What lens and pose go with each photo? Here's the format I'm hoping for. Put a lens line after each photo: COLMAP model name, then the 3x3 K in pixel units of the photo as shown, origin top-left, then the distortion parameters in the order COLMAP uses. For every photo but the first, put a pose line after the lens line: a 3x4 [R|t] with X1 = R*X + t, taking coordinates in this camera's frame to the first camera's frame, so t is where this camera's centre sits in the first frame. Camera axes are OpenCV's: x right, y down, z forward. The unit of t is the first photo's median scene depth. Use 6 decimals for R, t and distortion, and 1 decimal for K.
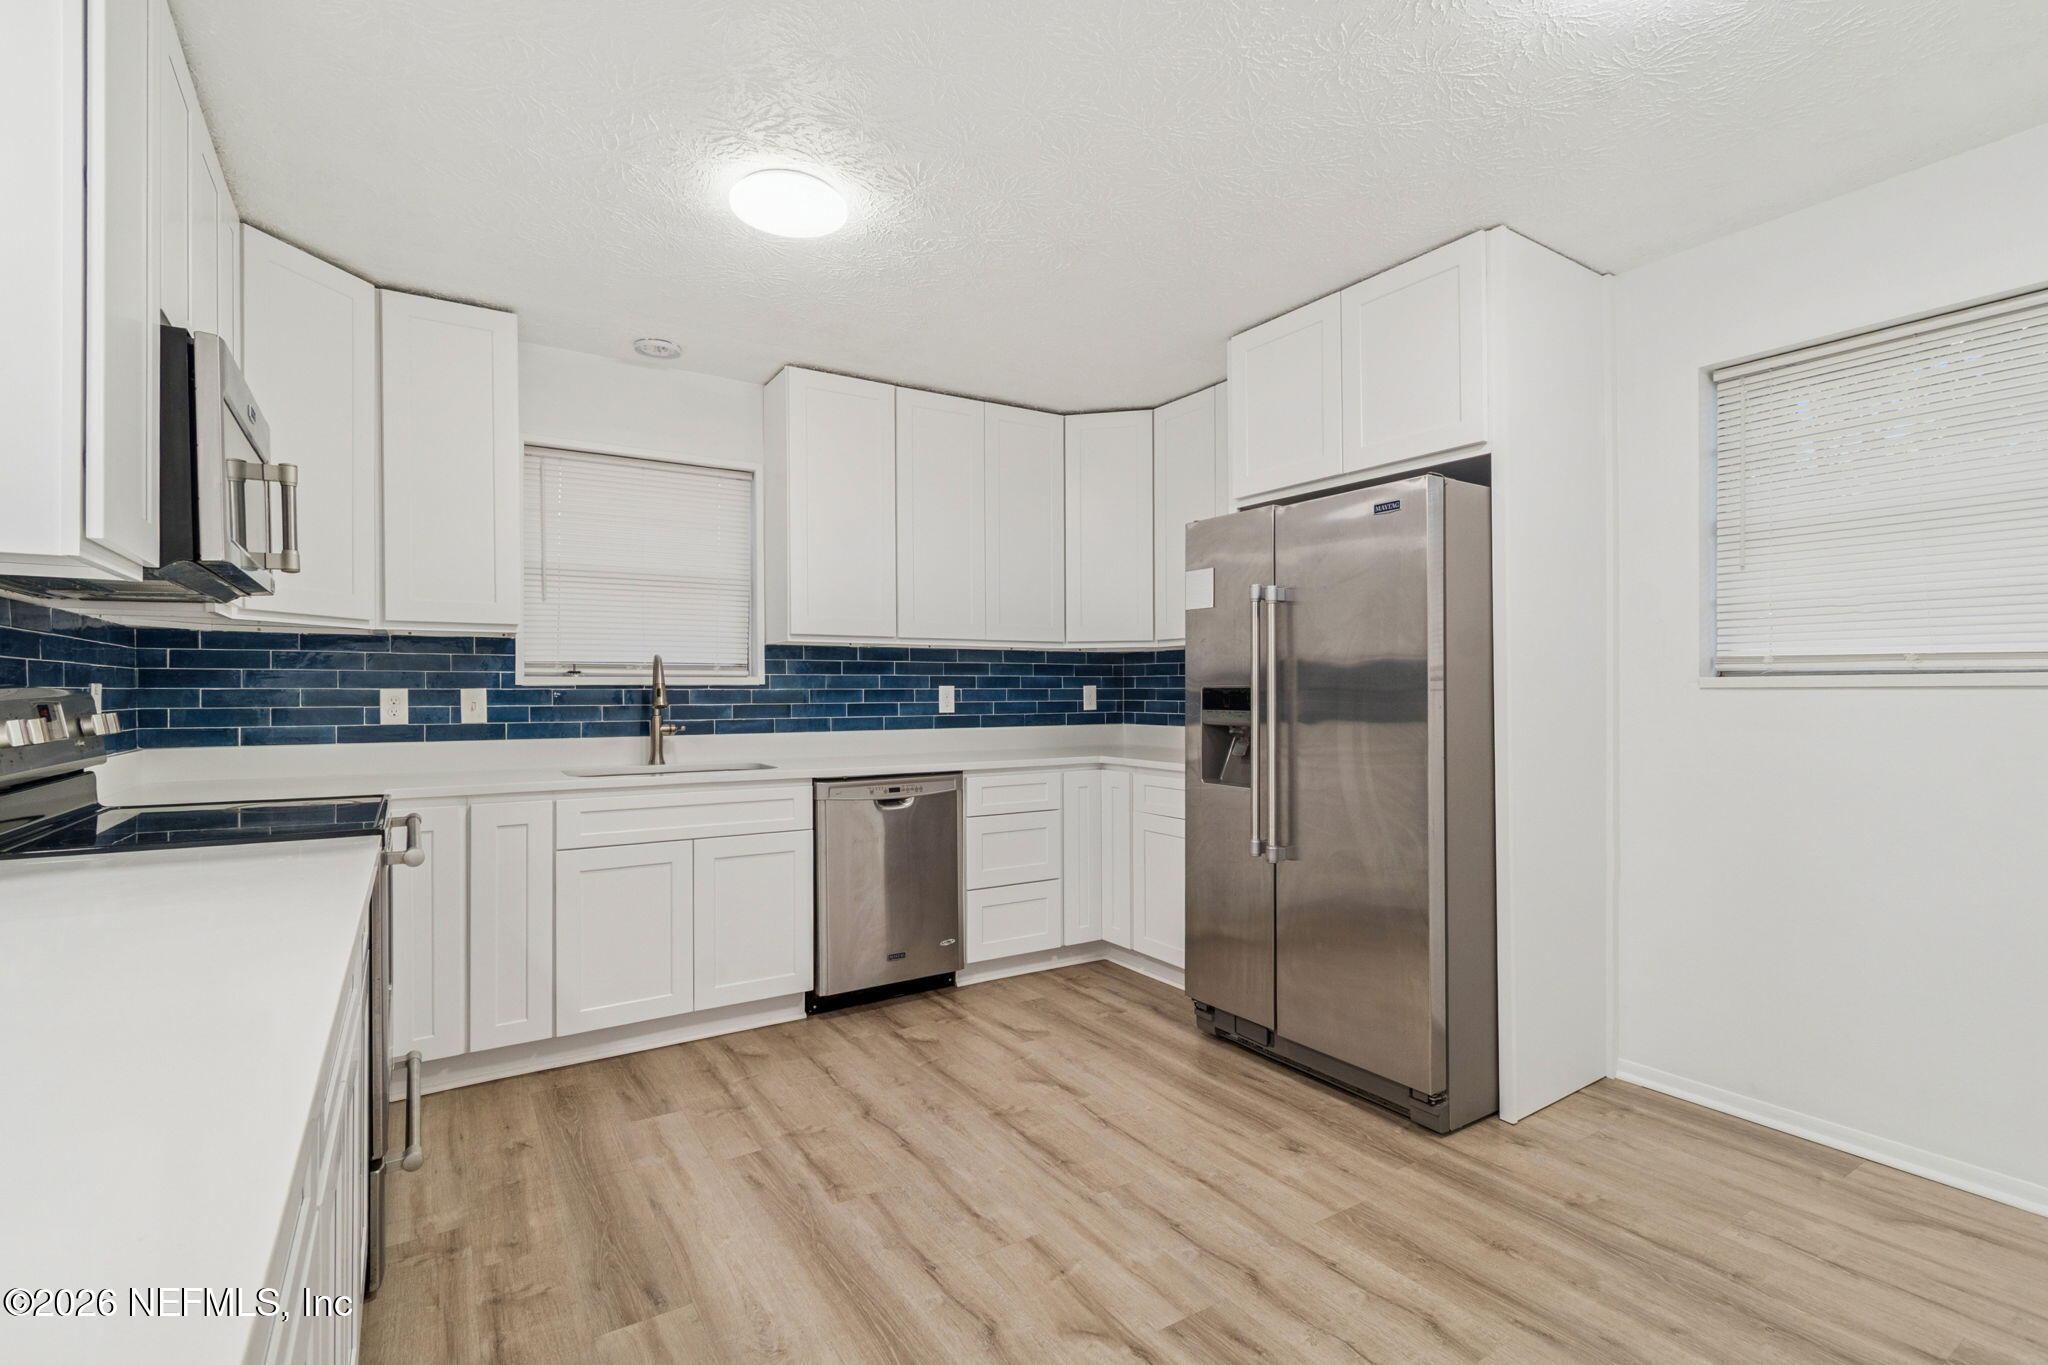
lens RADIAL K [[911.9, 0, 1014.1], [0, 911.9, 686.7], [0, 0, 1]] dist [-0.000224, 0.000885]
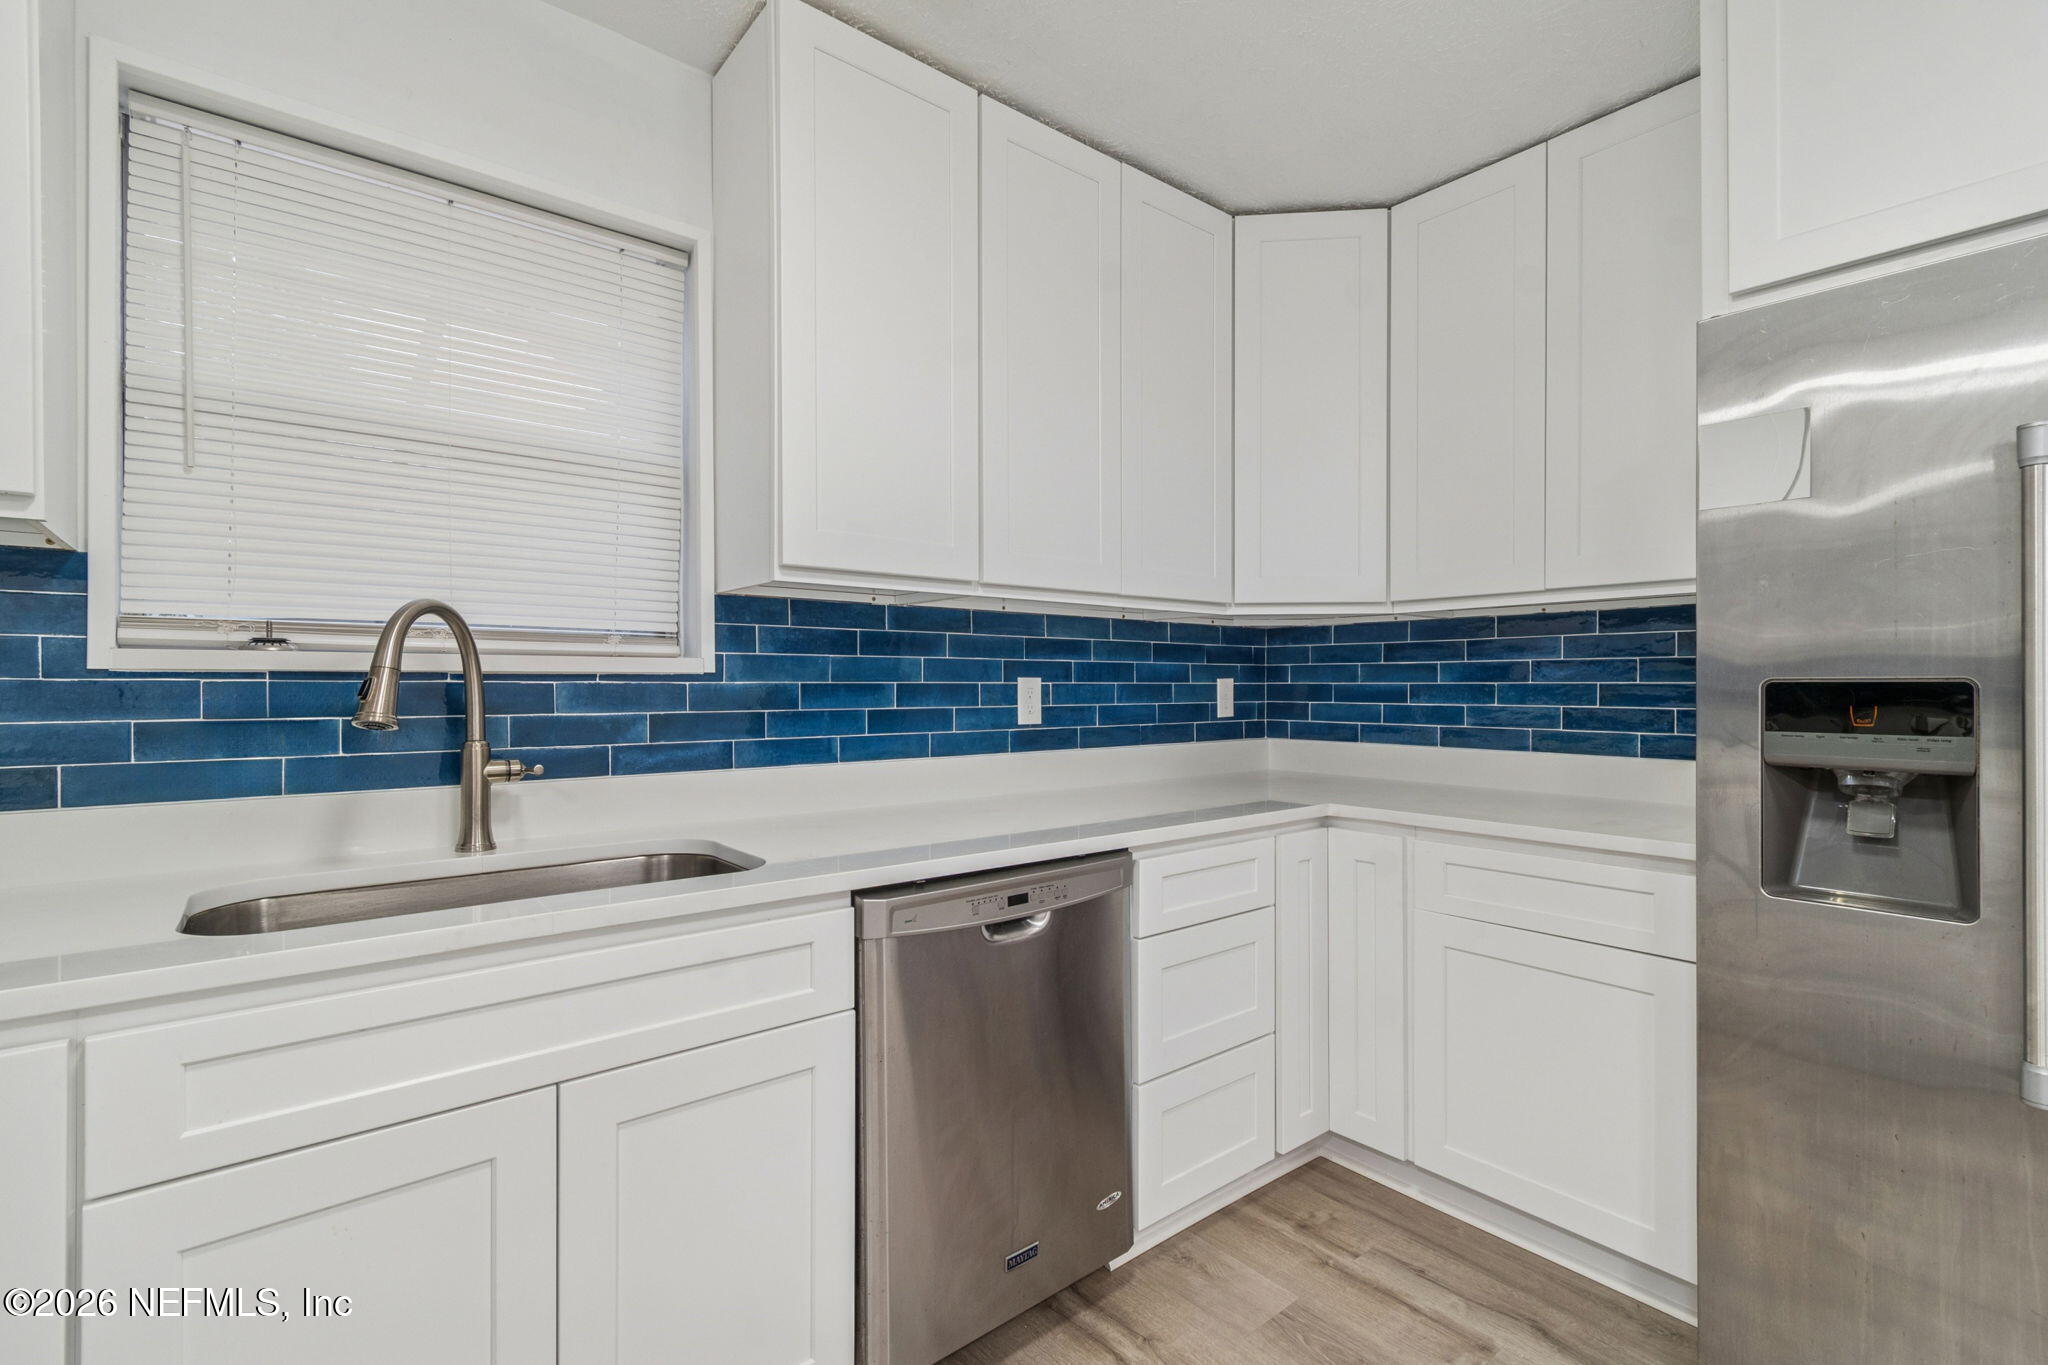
lens RADIAL K [[911.9, 0, 1019.5], [0, 911.9, 685.4], [0, 0, 1]] dist [-0.000224, 0.000885]
pose [[0.993521, 0.002331, 0.113625, -0.168231], [-0.002689, 0.999992, 0.003002, 0.002585], [-0.113617, -0.003288, 0.993519, 0.496675]]
